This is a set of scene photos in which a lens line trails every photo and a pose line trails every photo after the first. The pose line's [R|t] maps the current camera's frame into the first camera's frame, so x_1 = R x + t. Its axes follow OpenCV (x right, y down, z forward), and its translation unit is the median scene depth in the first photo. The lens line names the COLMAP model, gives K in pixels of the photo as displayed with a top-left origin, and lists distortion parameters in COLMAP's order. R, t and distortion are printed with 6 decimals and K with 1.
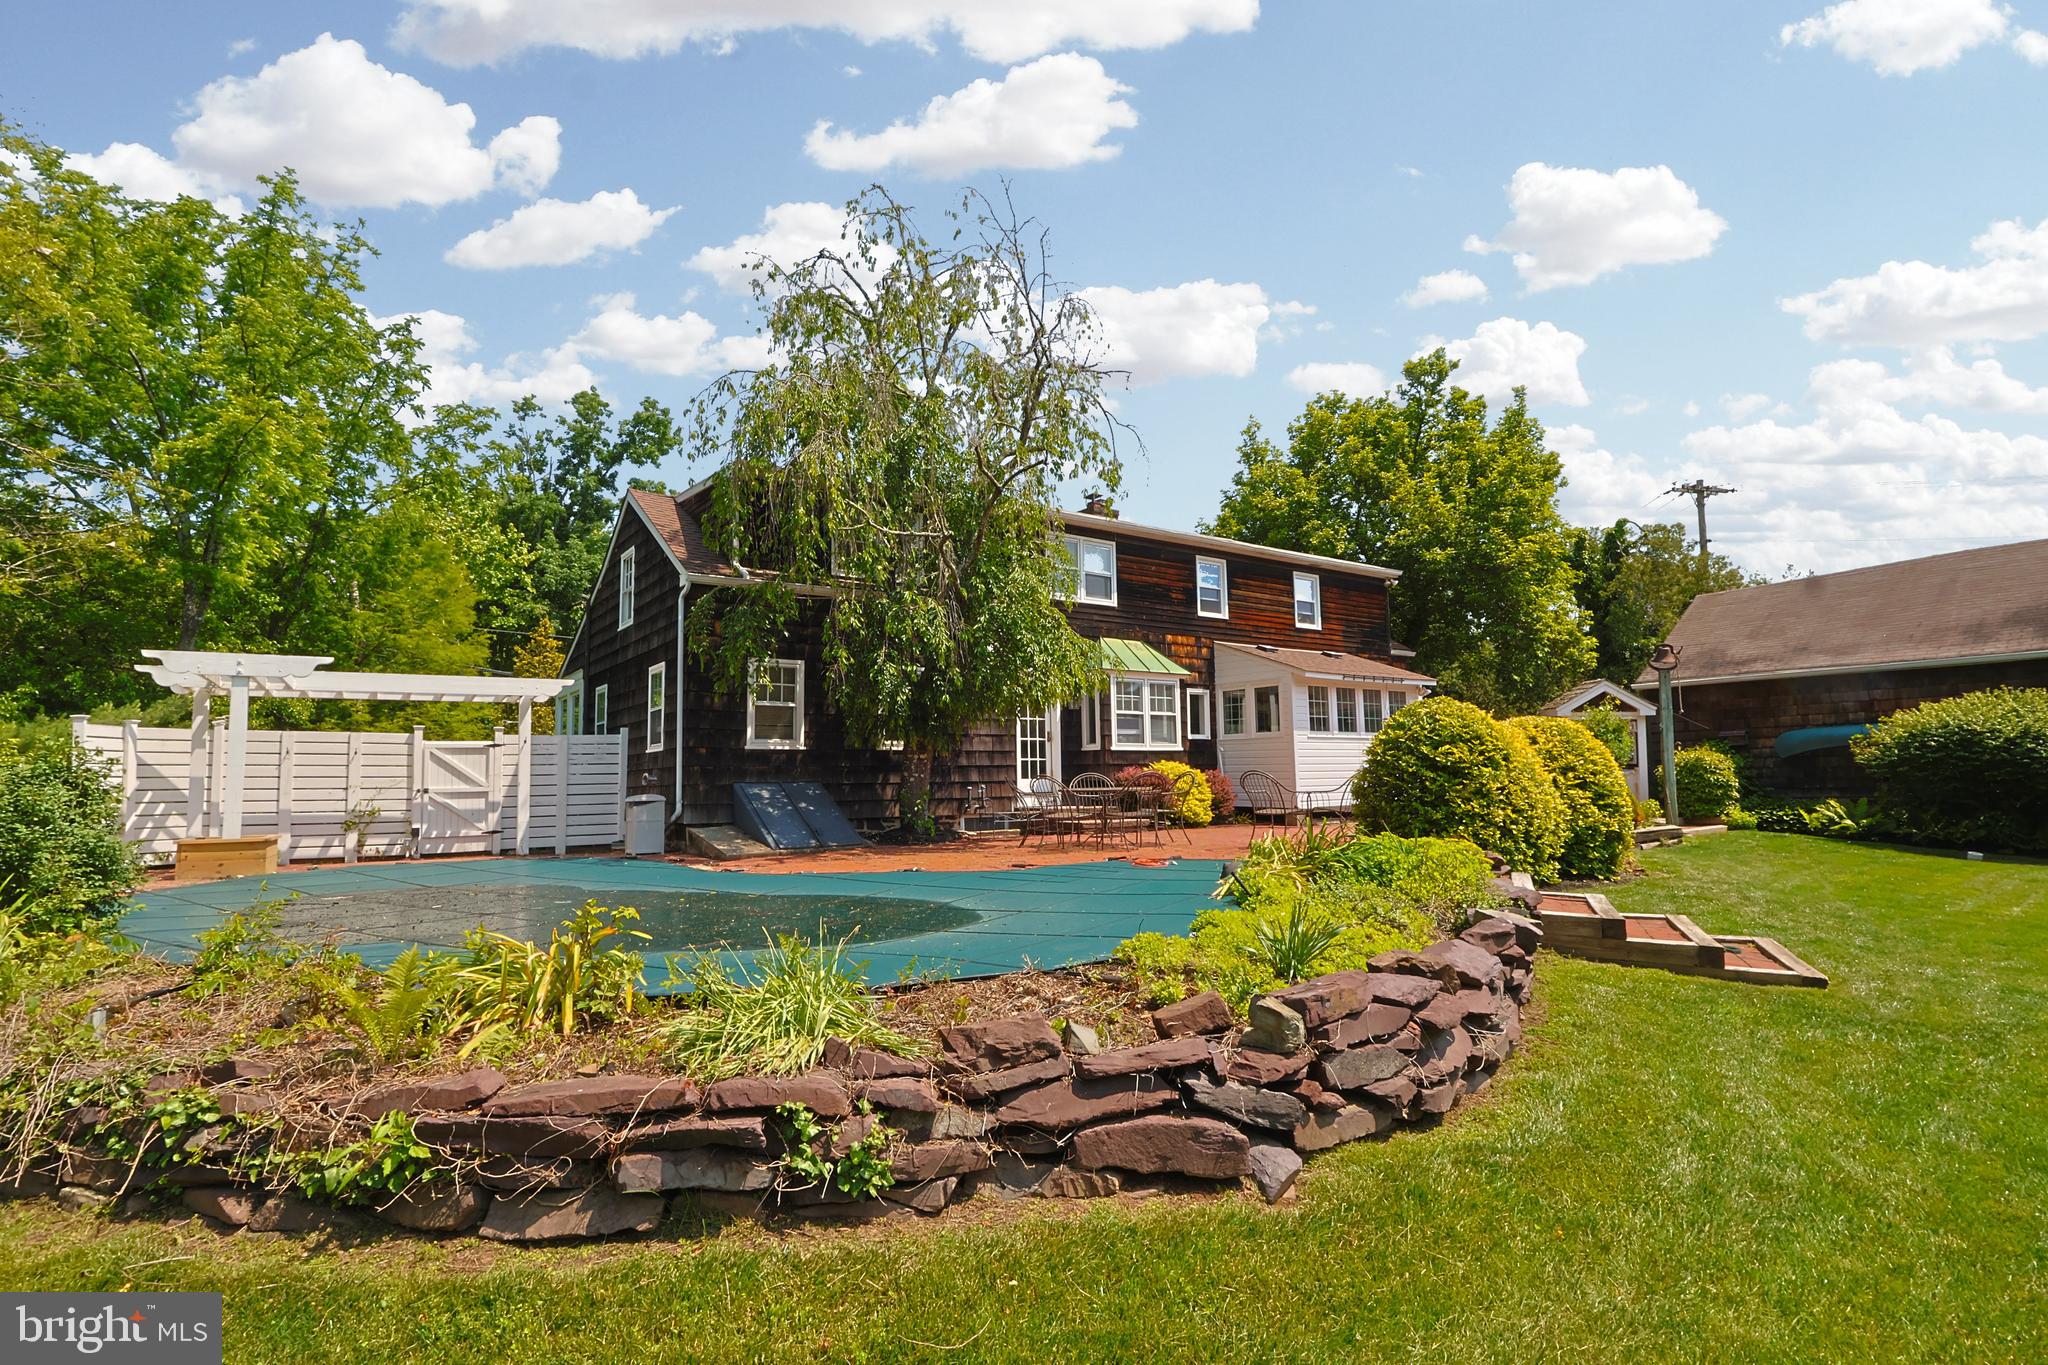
lens RADIAL K [[1004.0, 0, 1024.0], [0, 1004.0, 682.5], [0, 0, 1]] dist [0.000509, -0.000324]
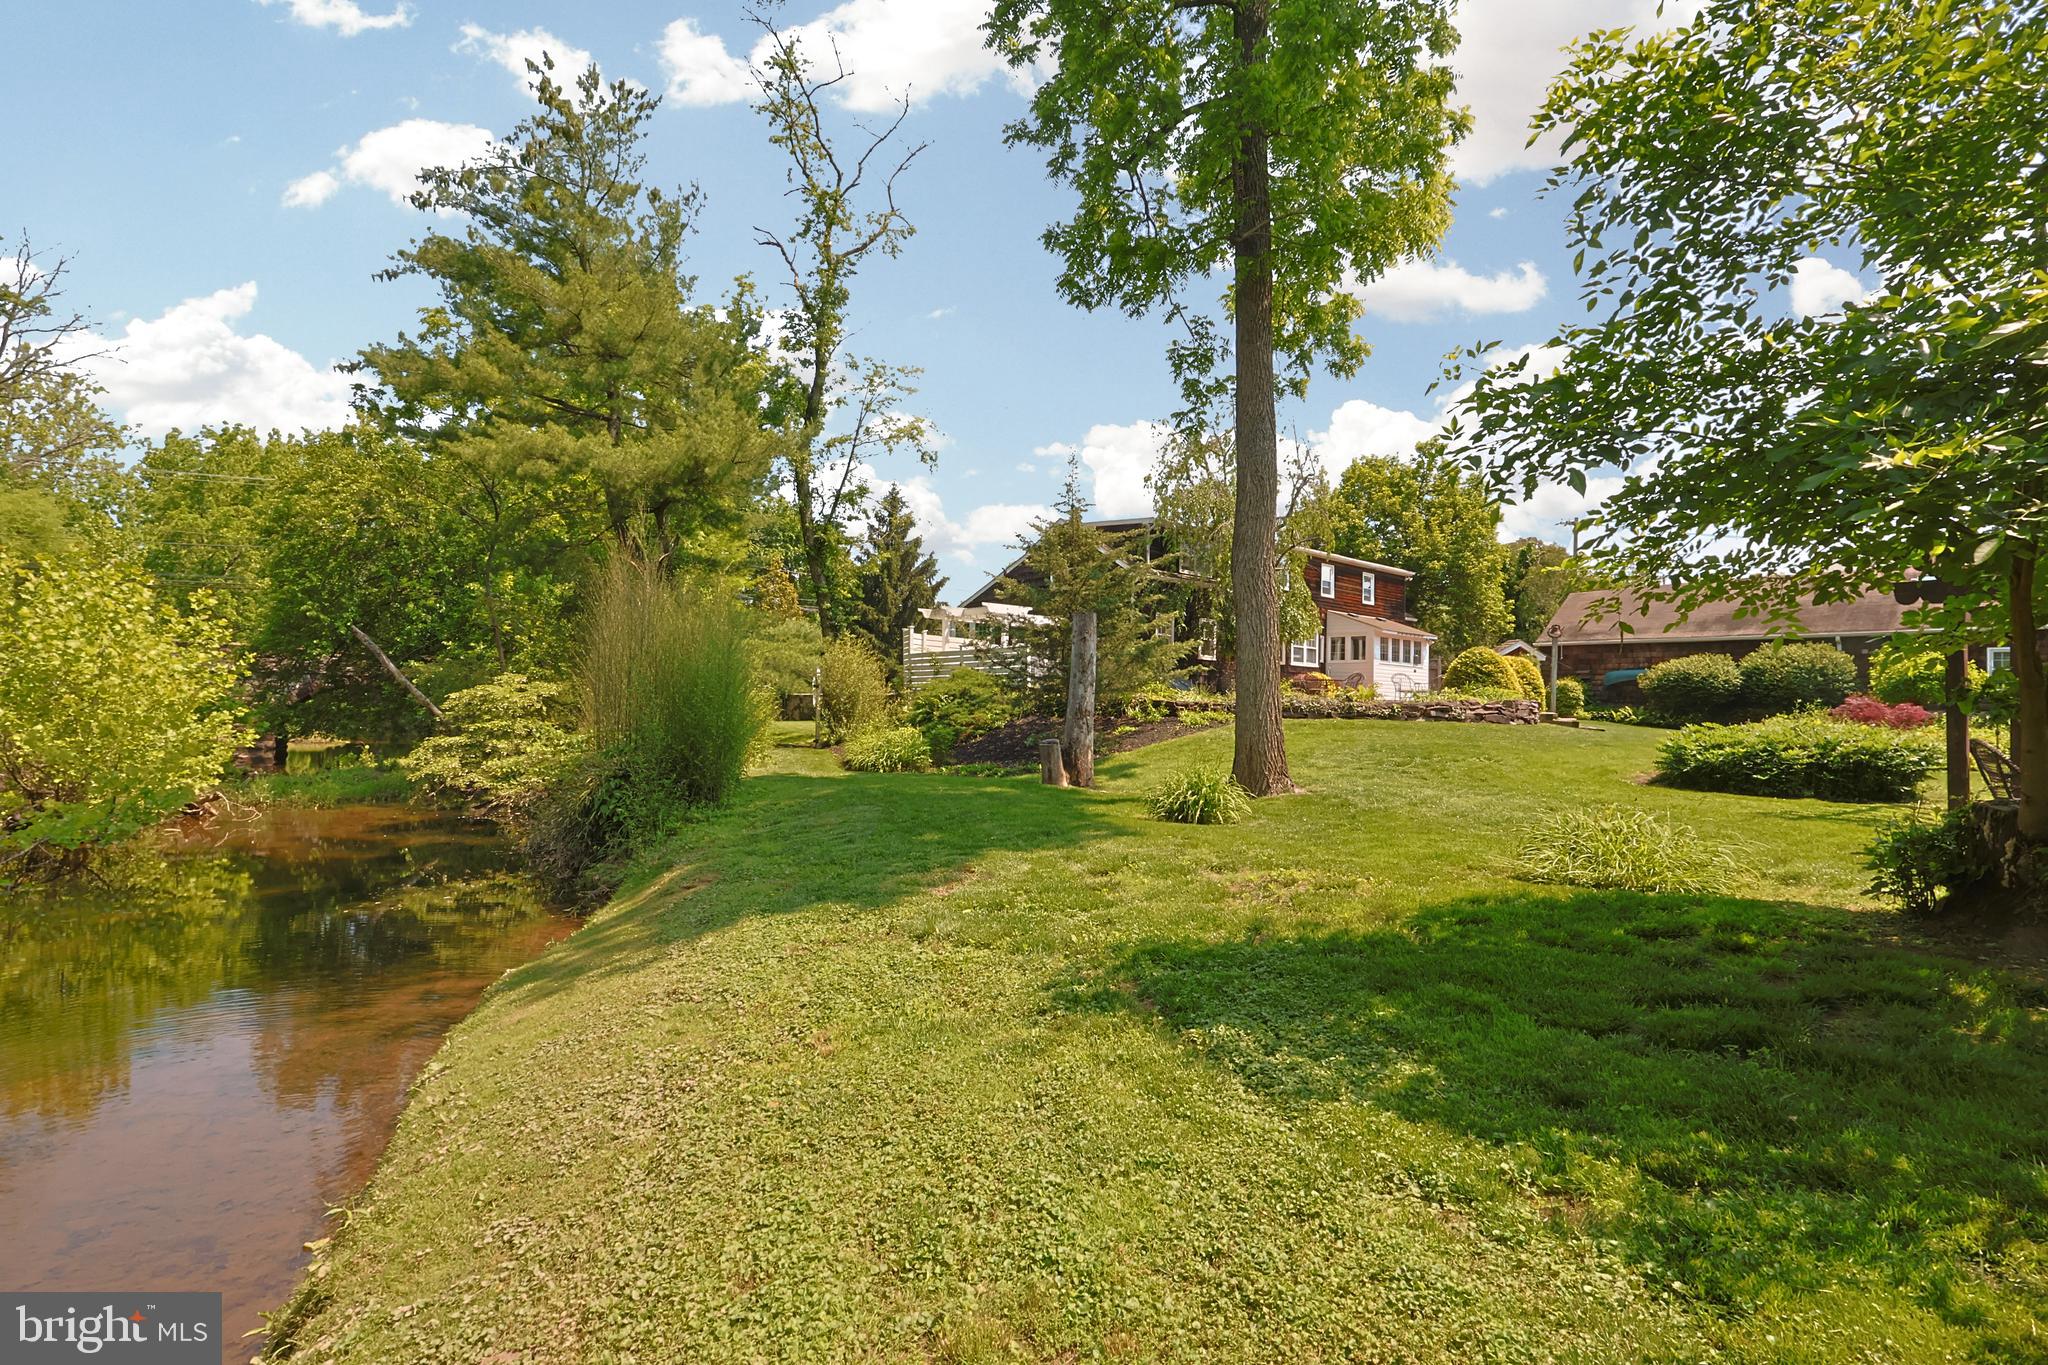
lens RADIAL K [[1004.0, 0, 1024.0], [0, 1004.0, 682.5], [0, 0, 1]] dist [0.000509, -0.000324]
pose [[0.993013, 0.041458, 0.110481, -0.578095], [-0.049082, 0.996531, 0.067203, -0.005066], [-0.107312, -0.072156, 0.991604, -0.805240]]
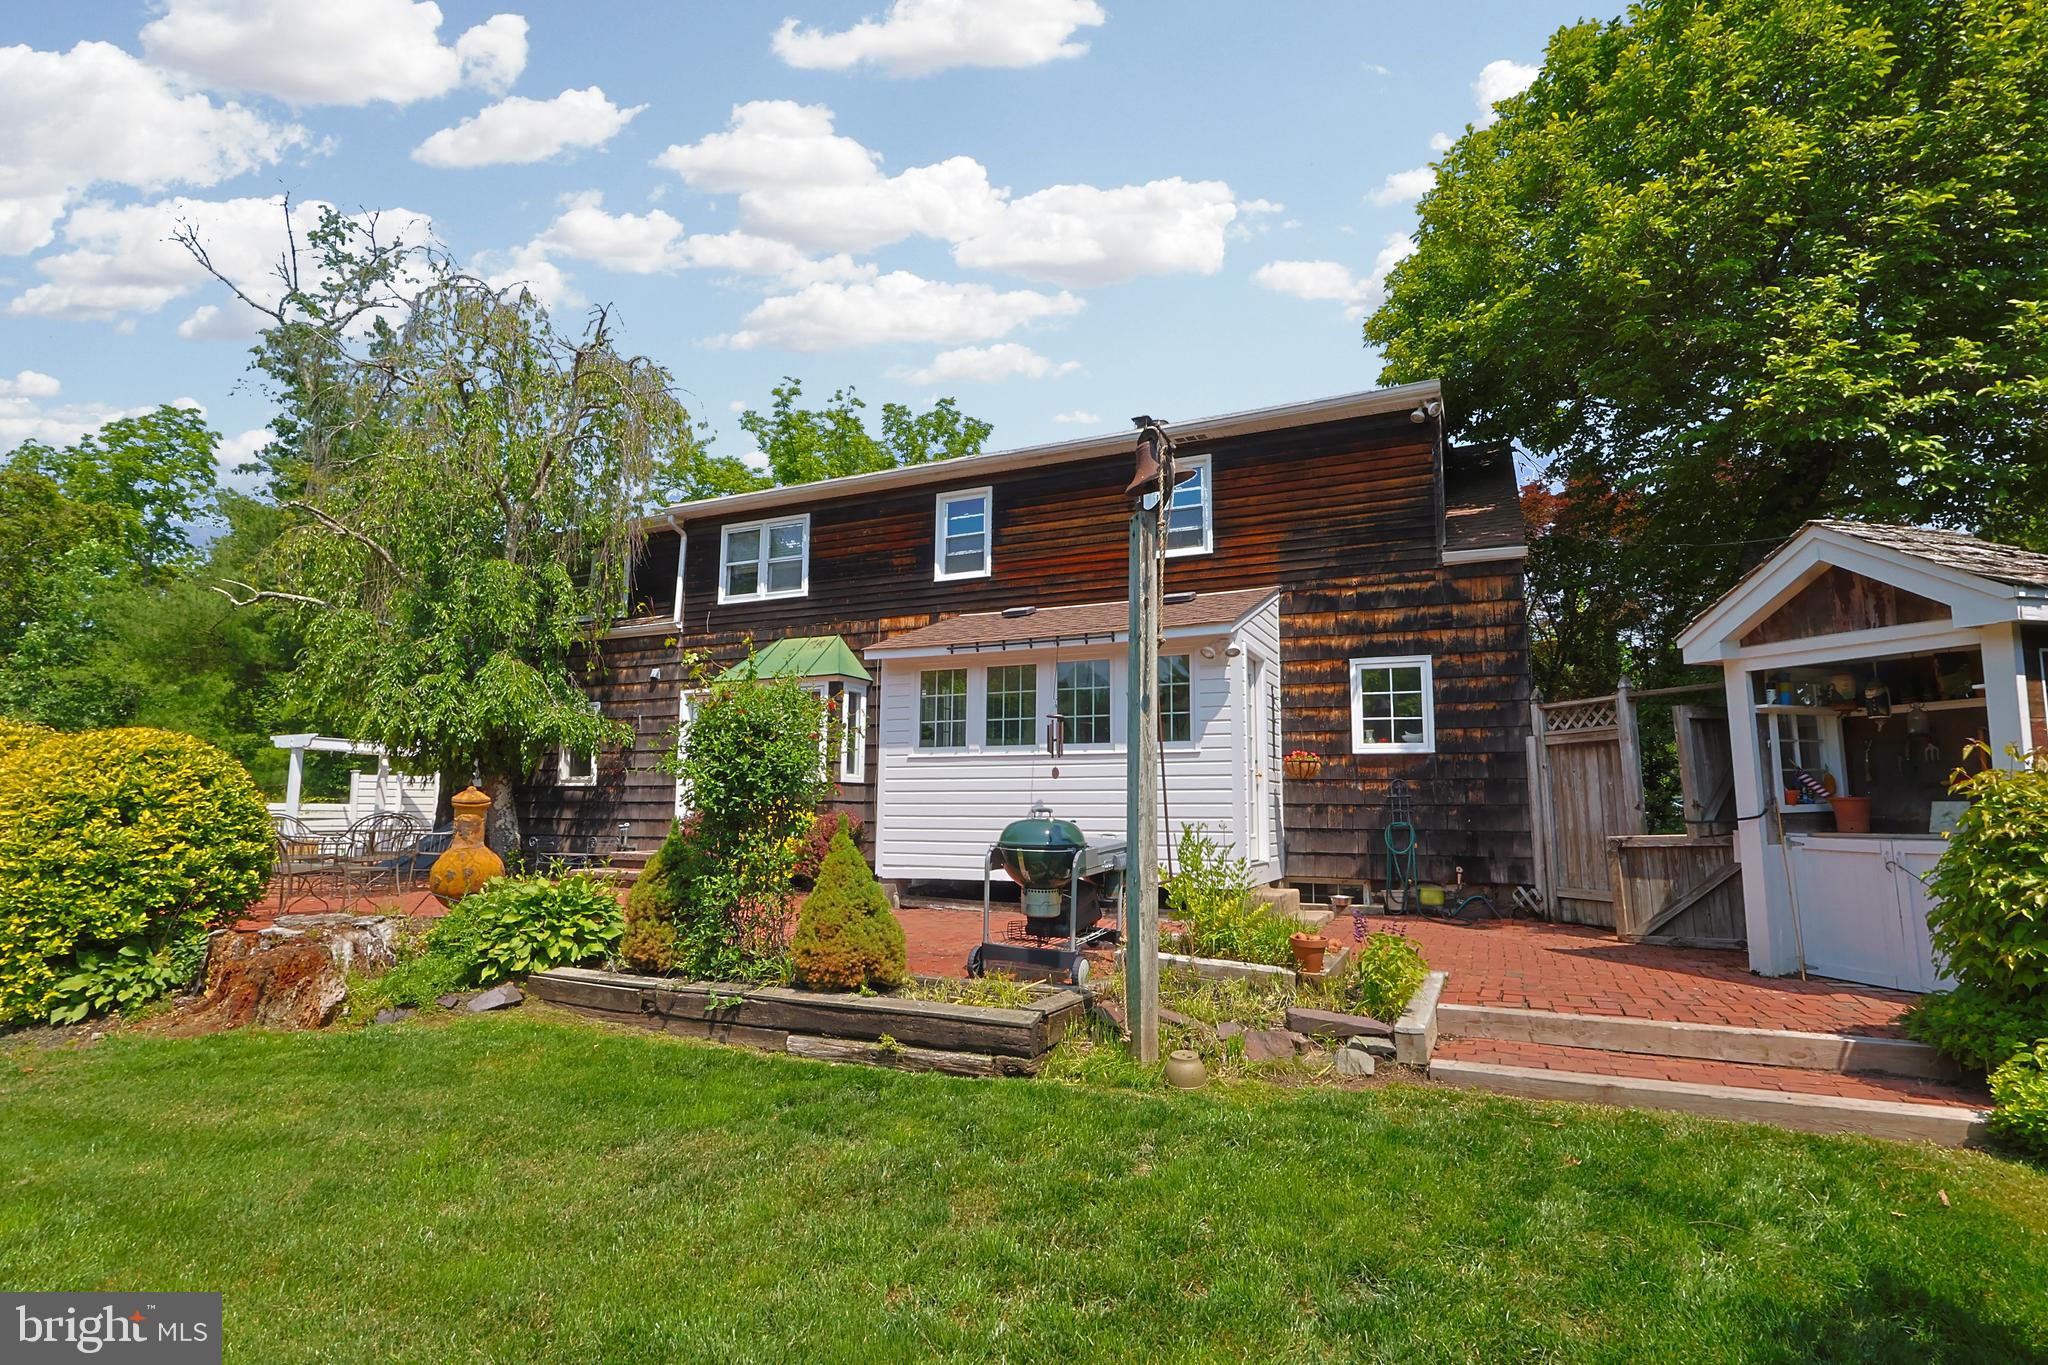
lens RADIAL K [[1004.0, 0, 1024.0], [0, 1004.0, 682.5], [0, 0, 1]] dist [0.000509, -0.000324]
pose [[0.493184, -0.093629, -0.864872, 0.790643], [0.071775, 0.995181, -0.066807, 0.051149], [0.866959, -0.029128, 0.497527, 0.718855]]
